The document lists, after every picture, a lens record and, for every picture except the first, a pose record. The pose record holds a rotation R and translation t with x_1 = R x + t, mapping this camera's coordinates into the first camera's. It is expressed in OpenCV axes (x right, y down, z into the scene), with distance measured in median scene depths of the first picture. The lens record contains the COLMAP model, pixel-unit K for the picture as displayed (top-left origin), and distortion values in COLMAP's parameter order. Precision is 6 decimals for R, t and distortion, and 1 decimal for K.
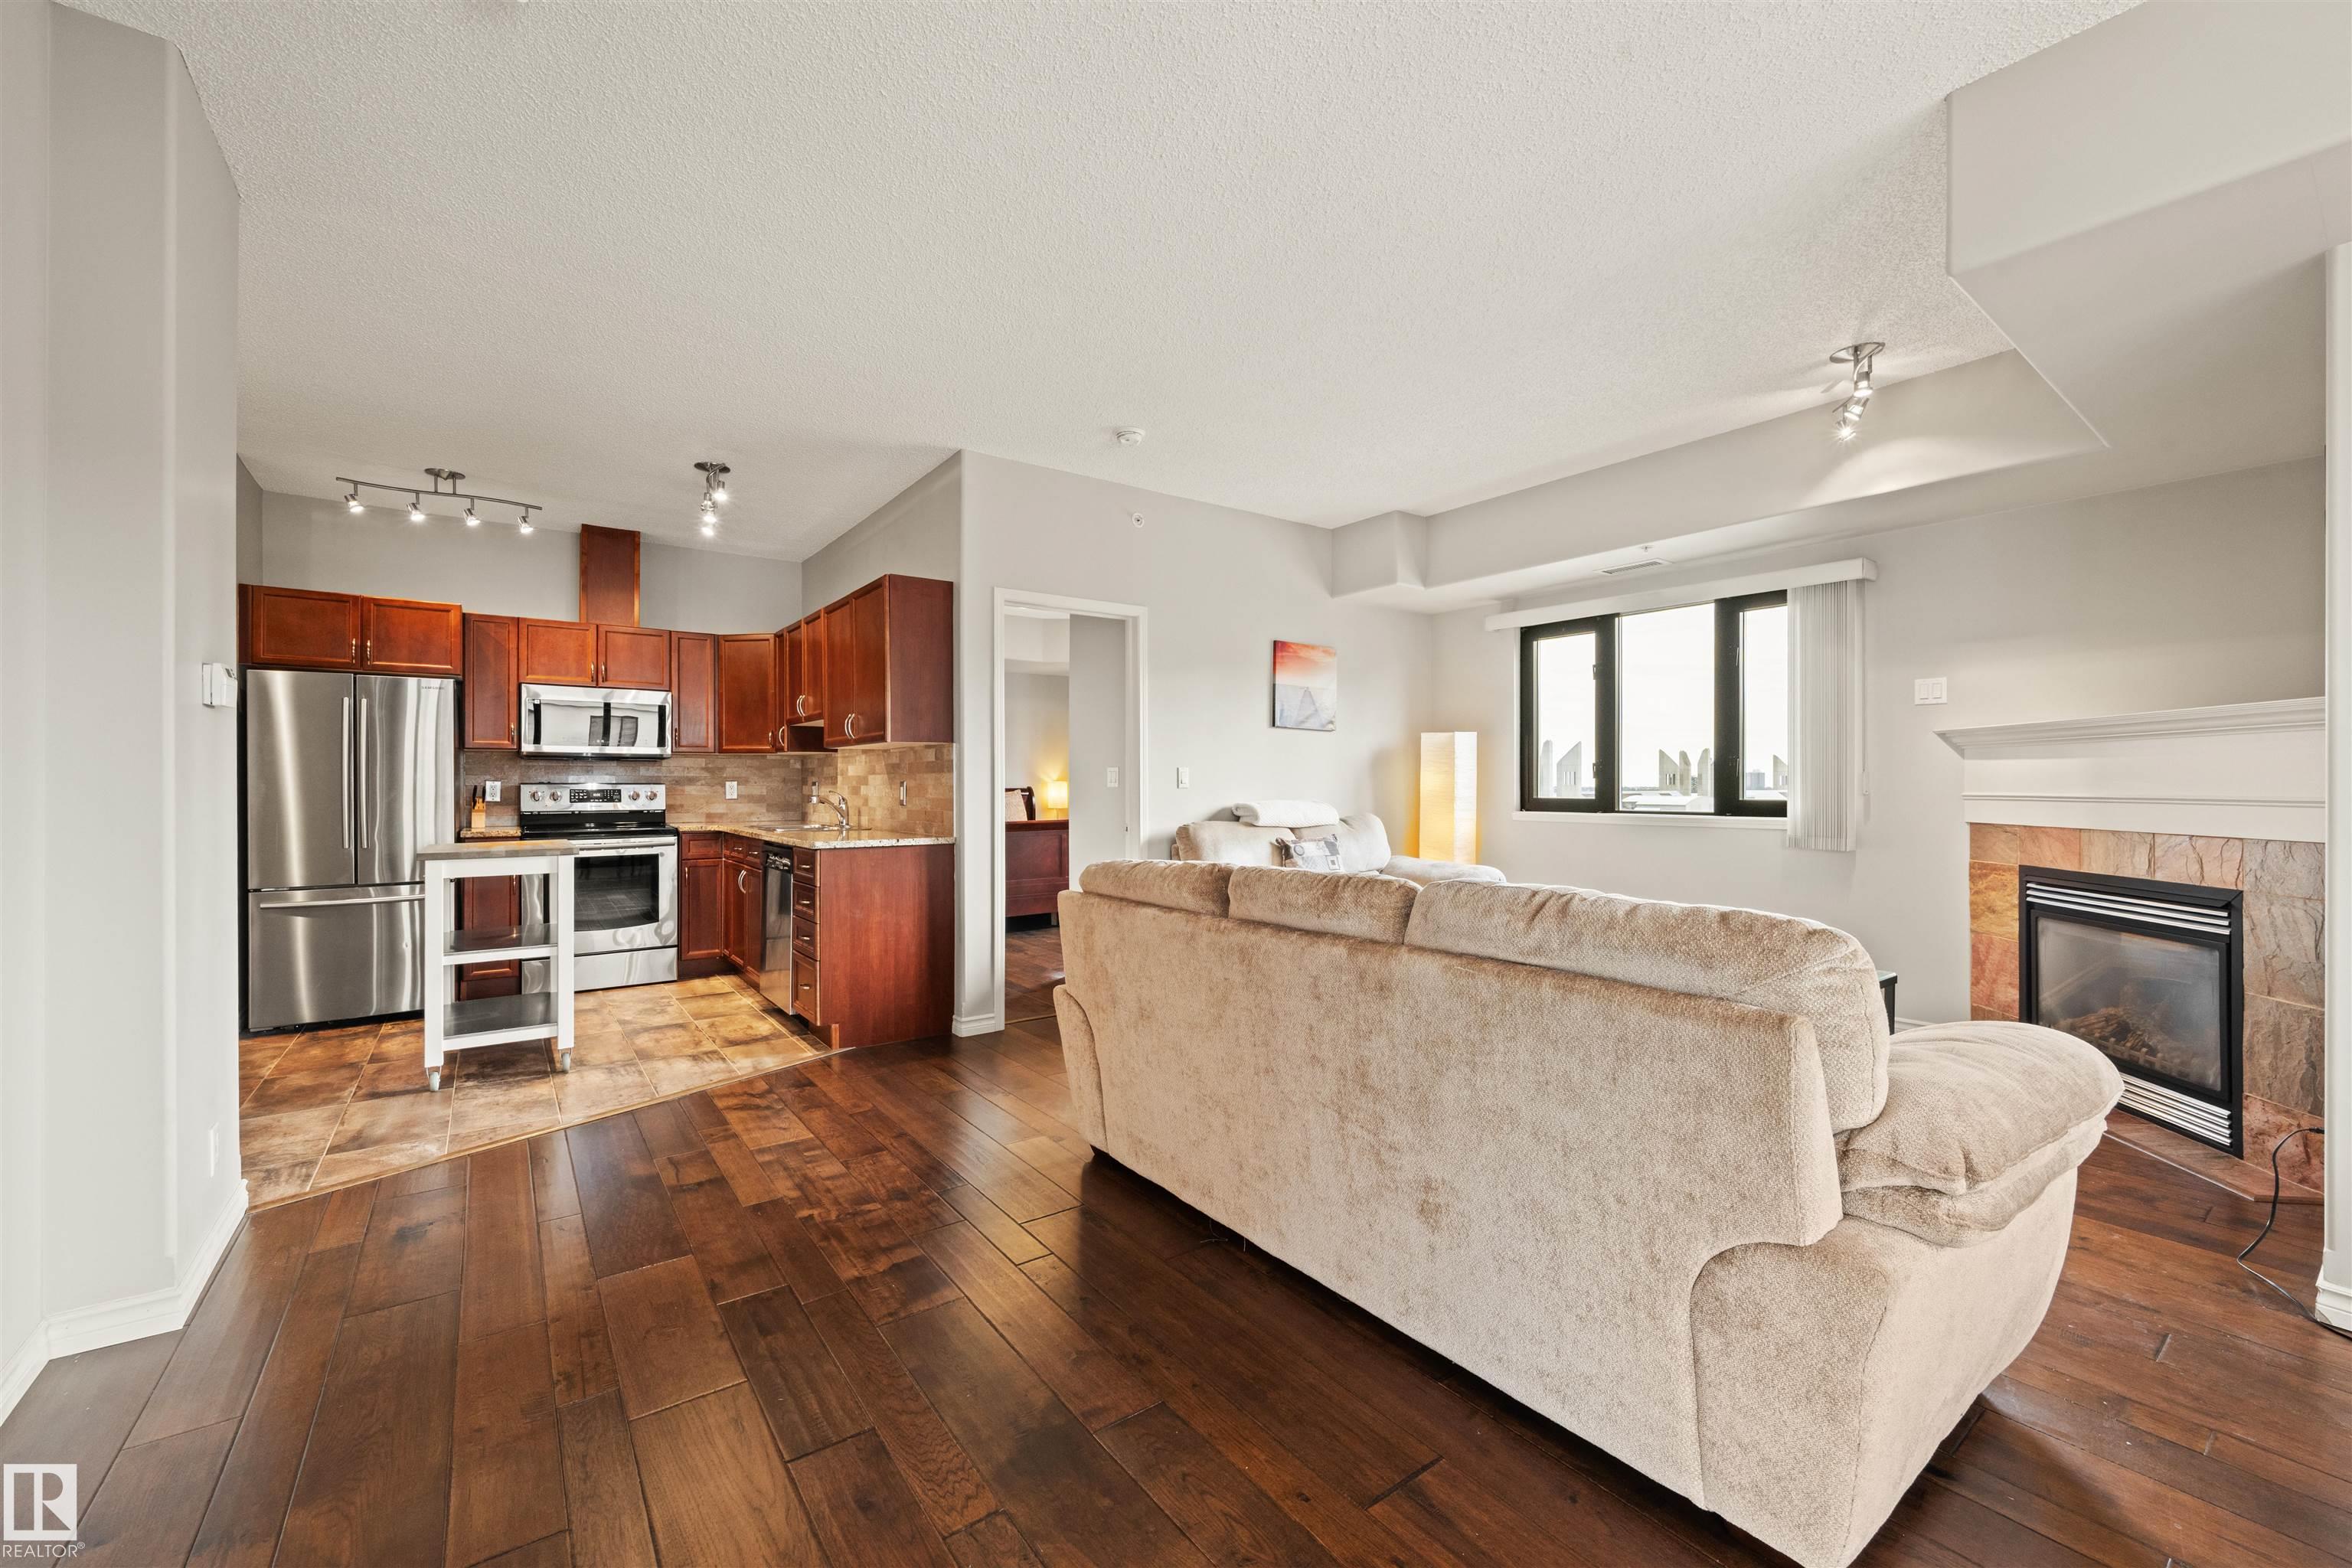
lens RADIAL K [[934.7, 0, 1176.0], [0, 934.7, 784.0], [0, 0, 1]] dist [-0.000035, -0.000046]
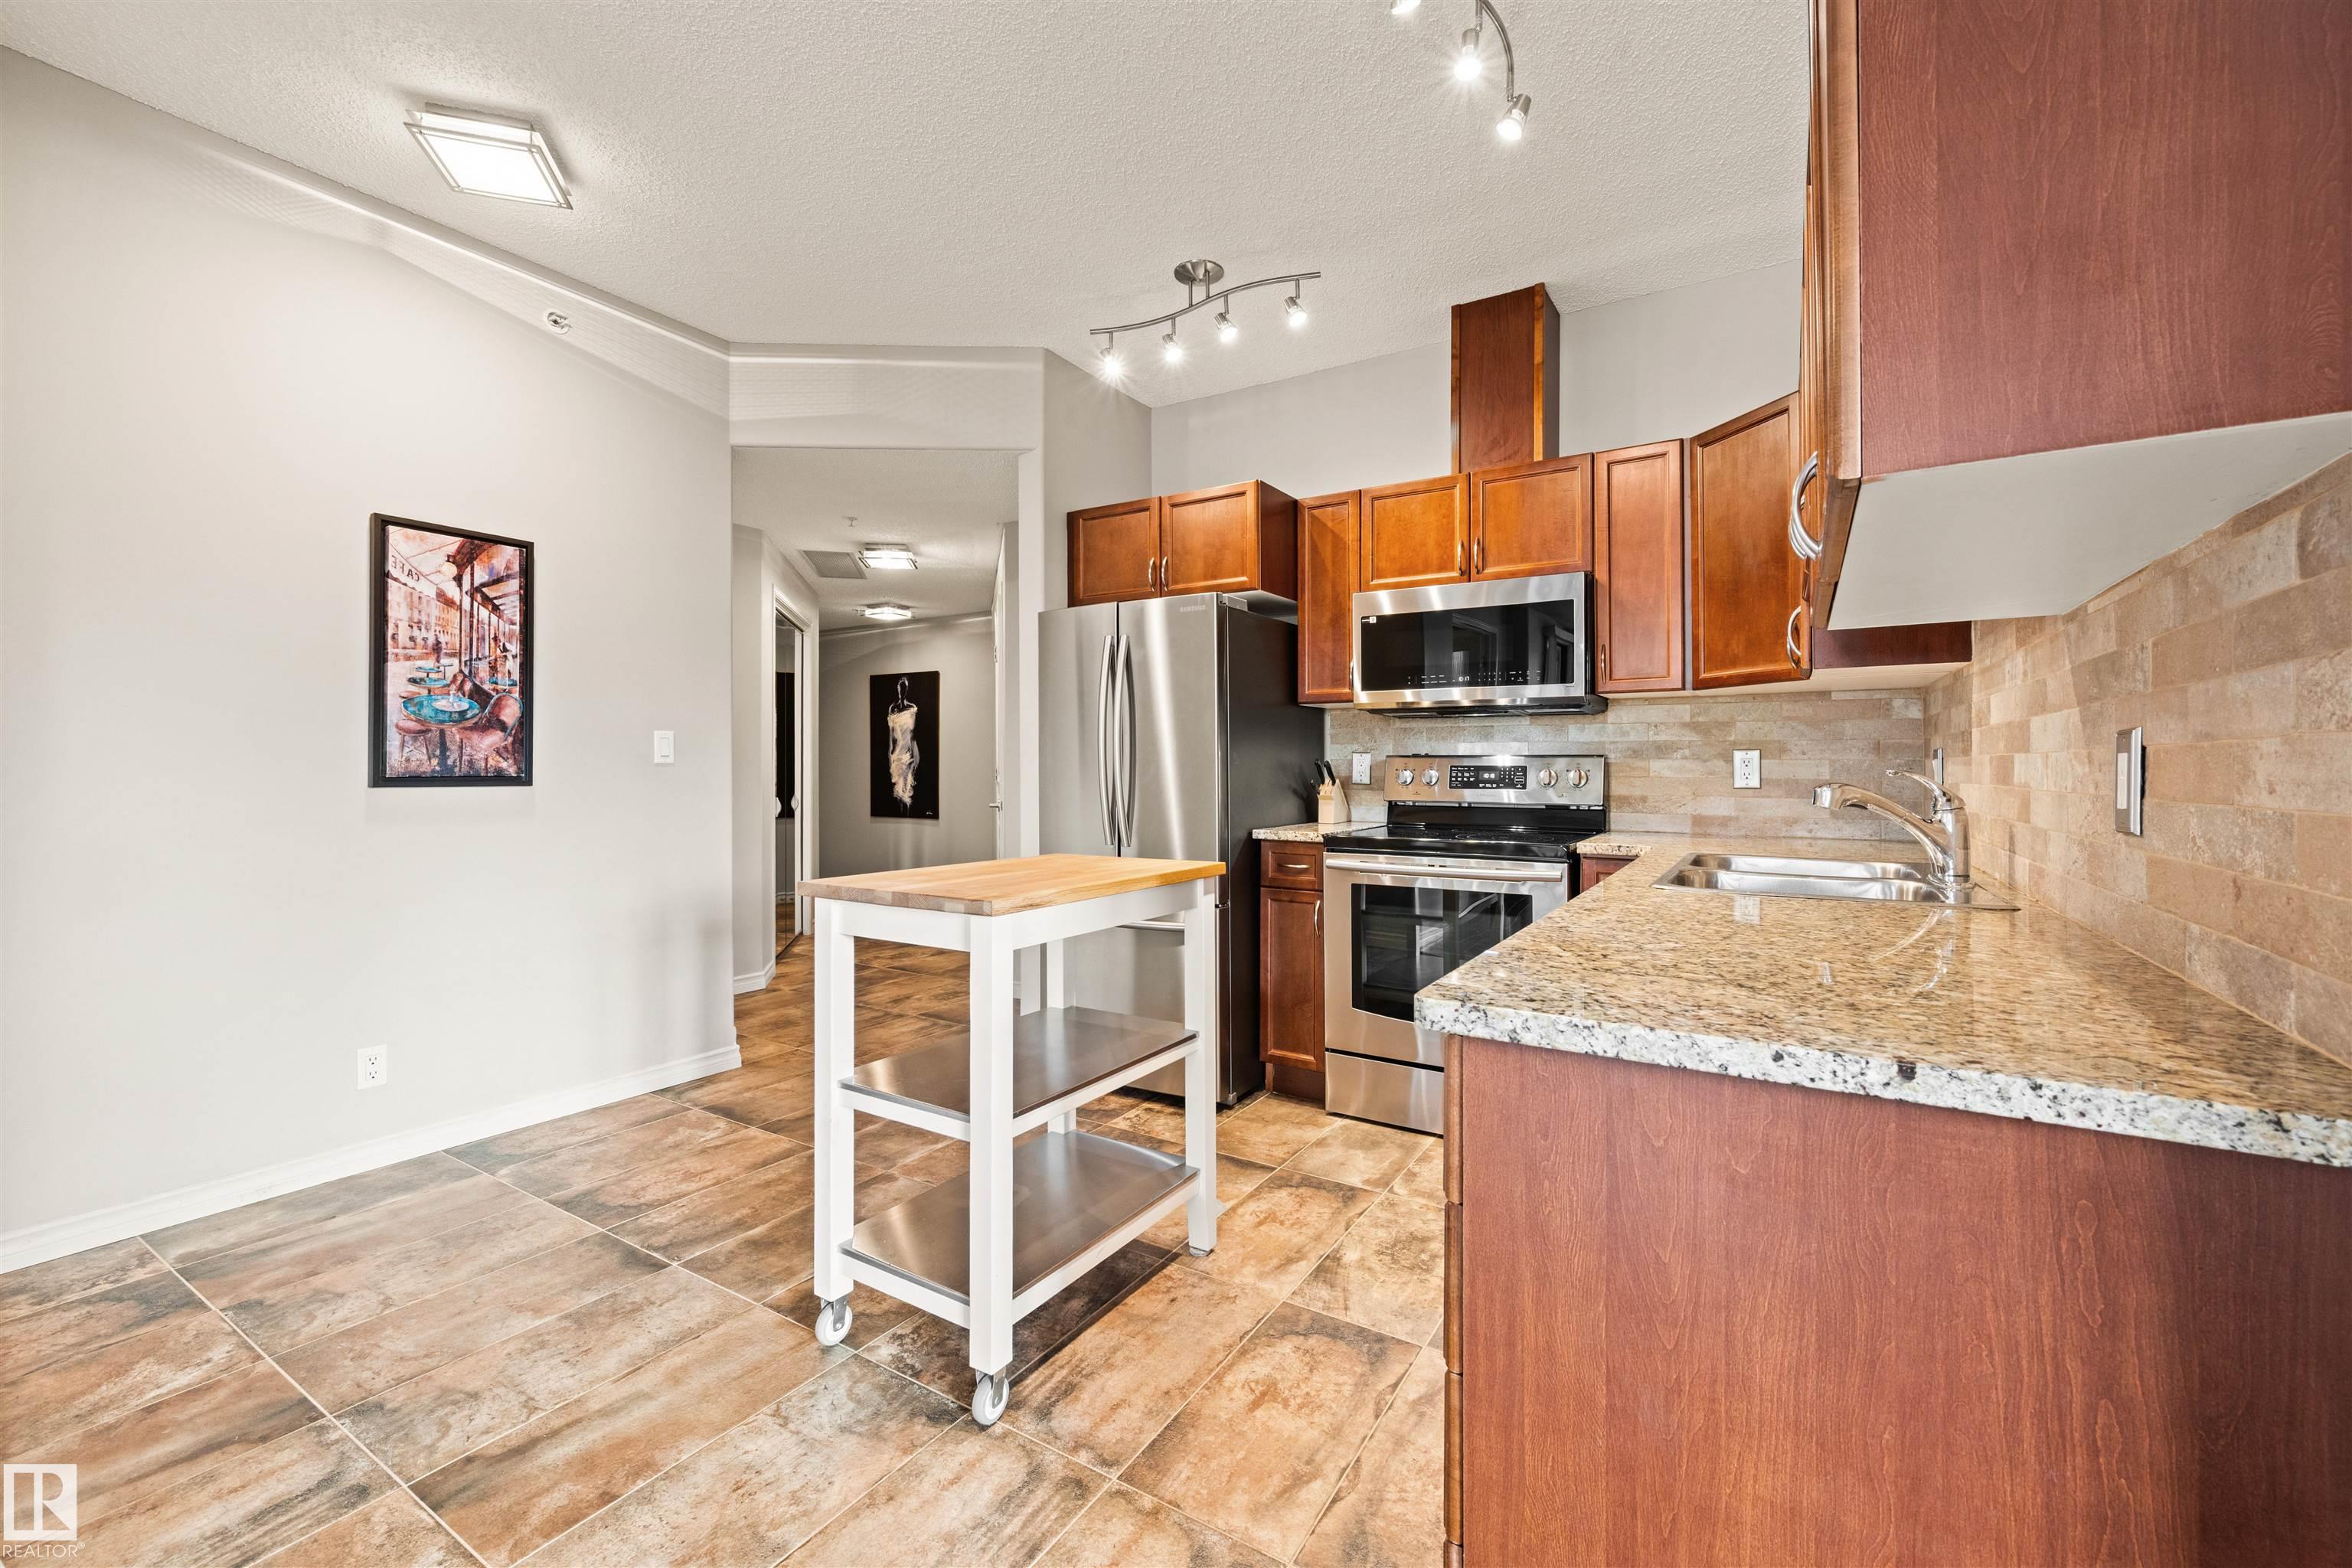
lens RADIAL K [[963.9, 0, 1185.4], [0, 963.9, 762.1], [0, 0, 1]] dist [-0.000098, -0.000189]
pose [[0.371083, -0.002913, -0.928595, -0.161486], [-0.000414, 0.999994, -0.003302, 0.006188], [0.928600, 0.001609, 0.371080, 0.703870]]
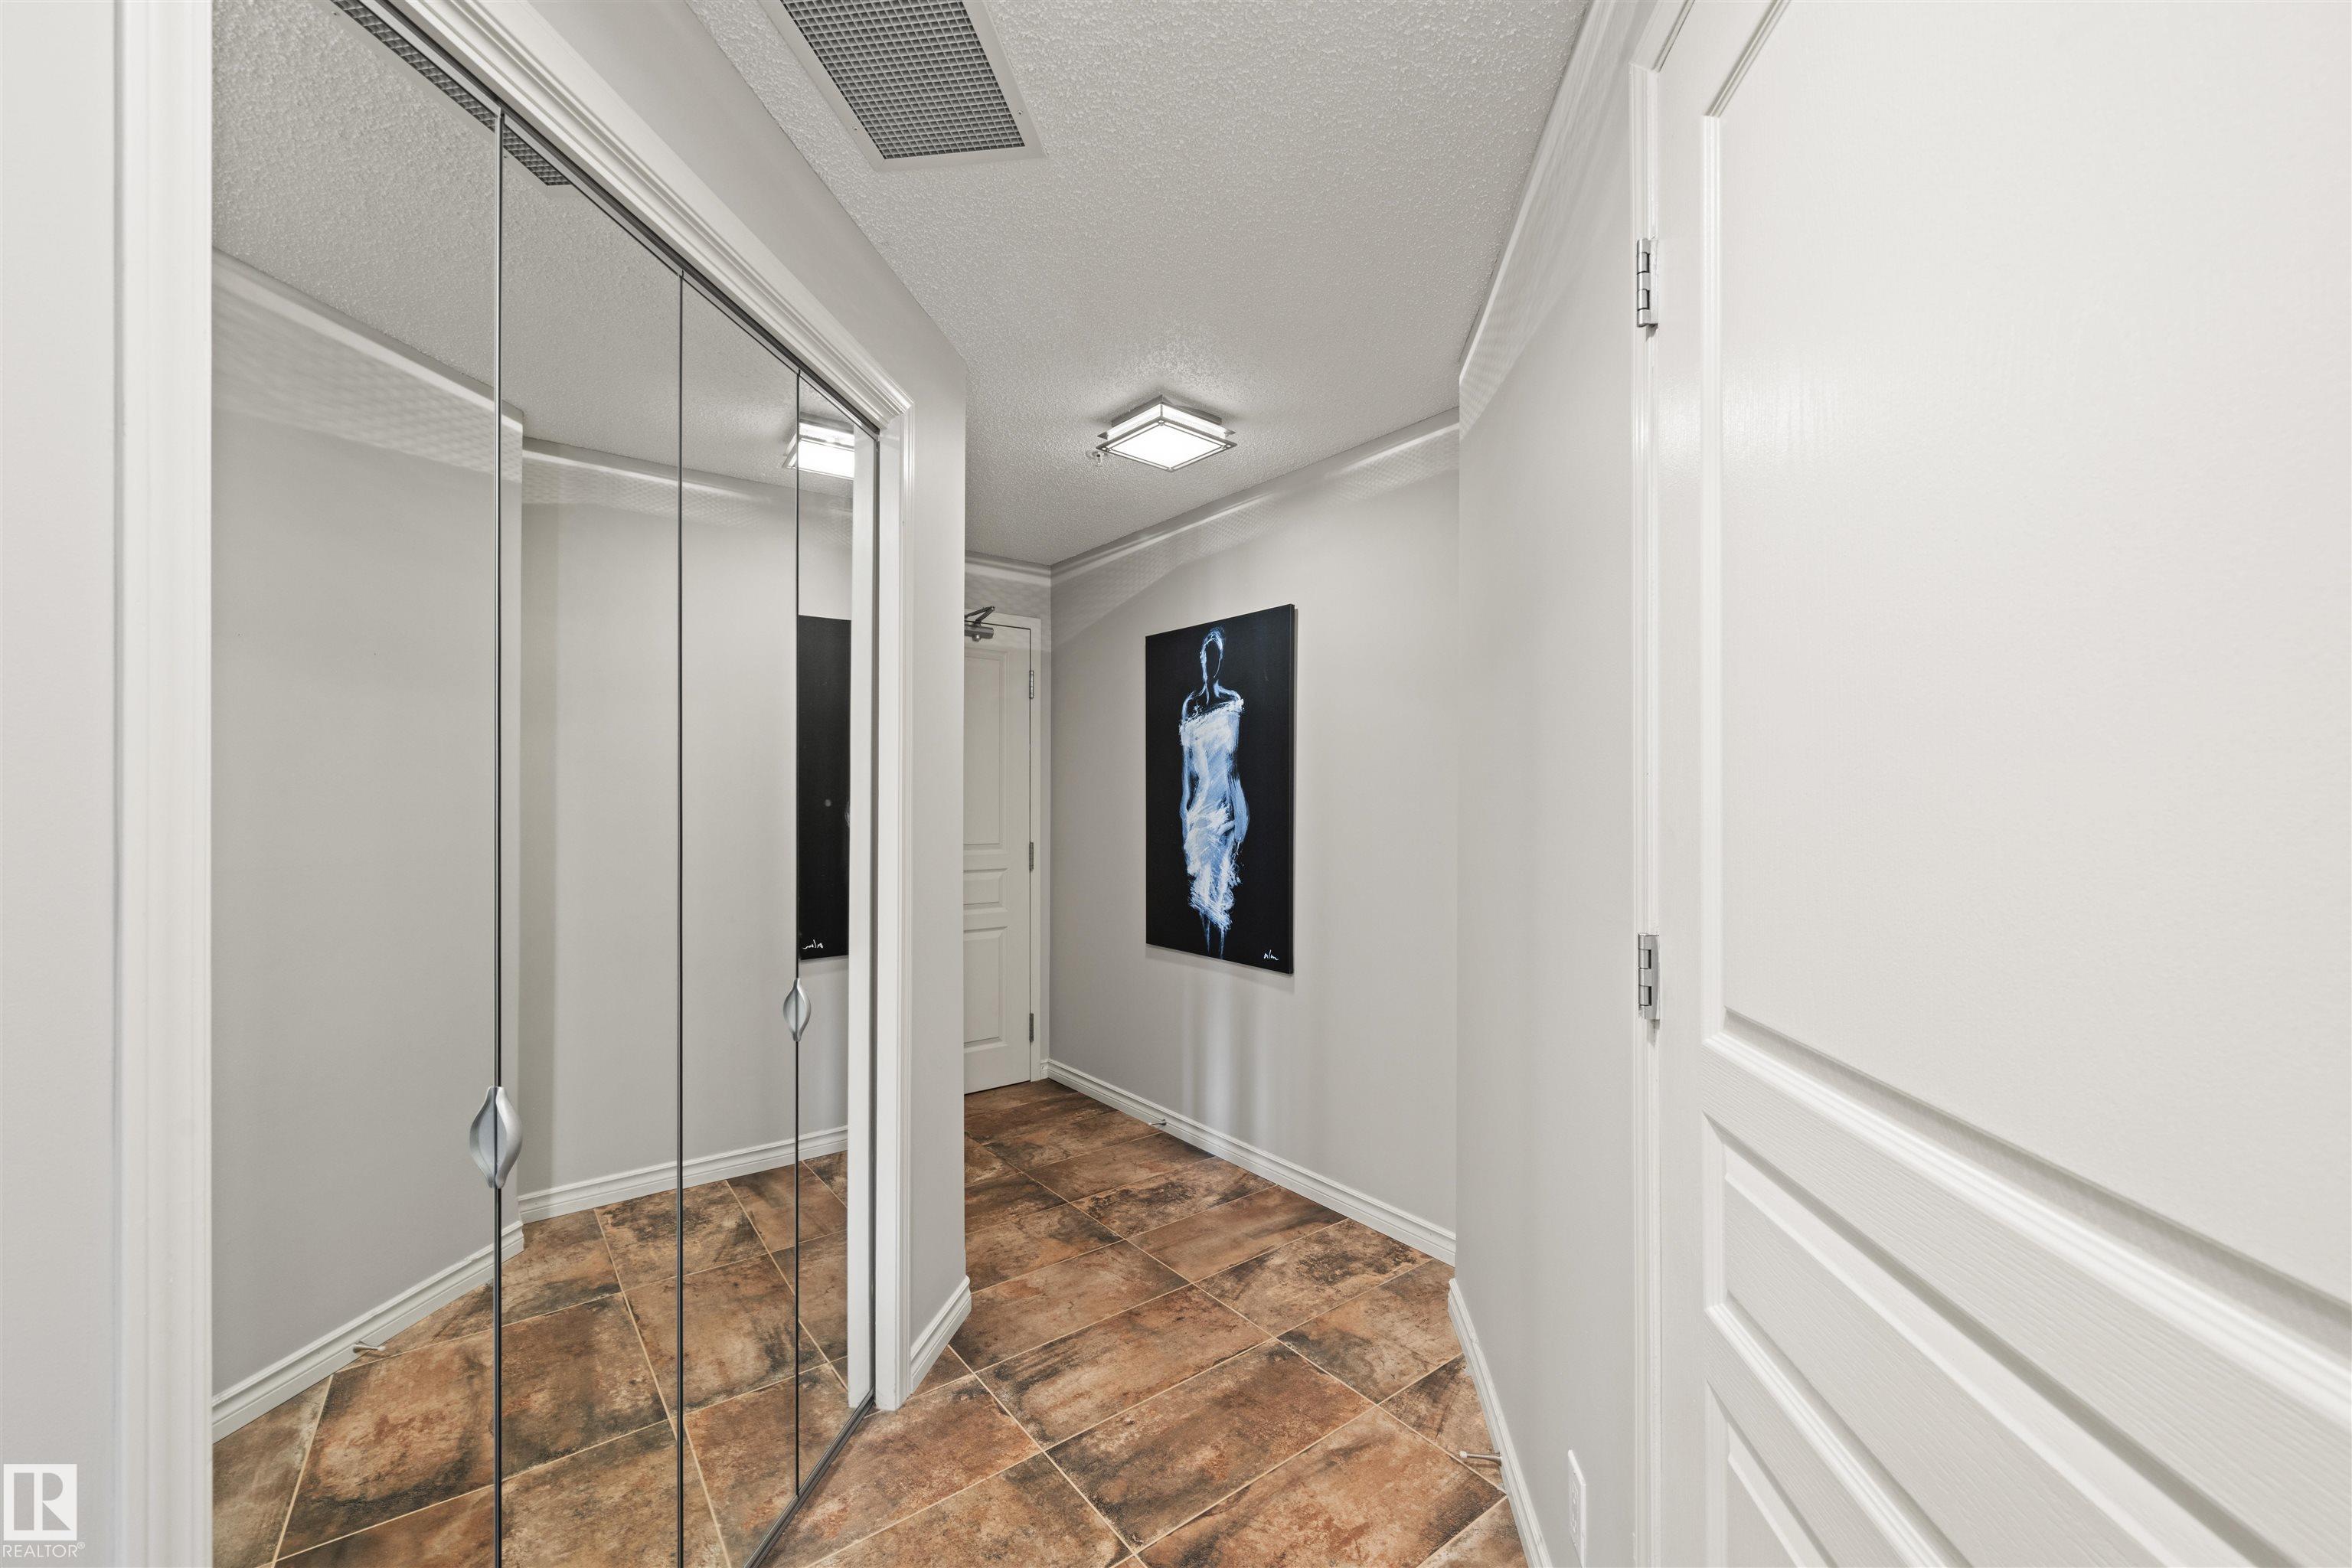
lens RADIAL K [[940.3, 0, 1183.7], [0, 940.3, 800.6], [0, 0, 1]] dist [-0.000380, -0.000014]
pose [[0.030607, 0.002634, -0.999528, -1.137187], [-0.003881, 0.999989, 0.002516, -0.019973], [0.999524, 0.003802, 0.030617, 0.820288]]
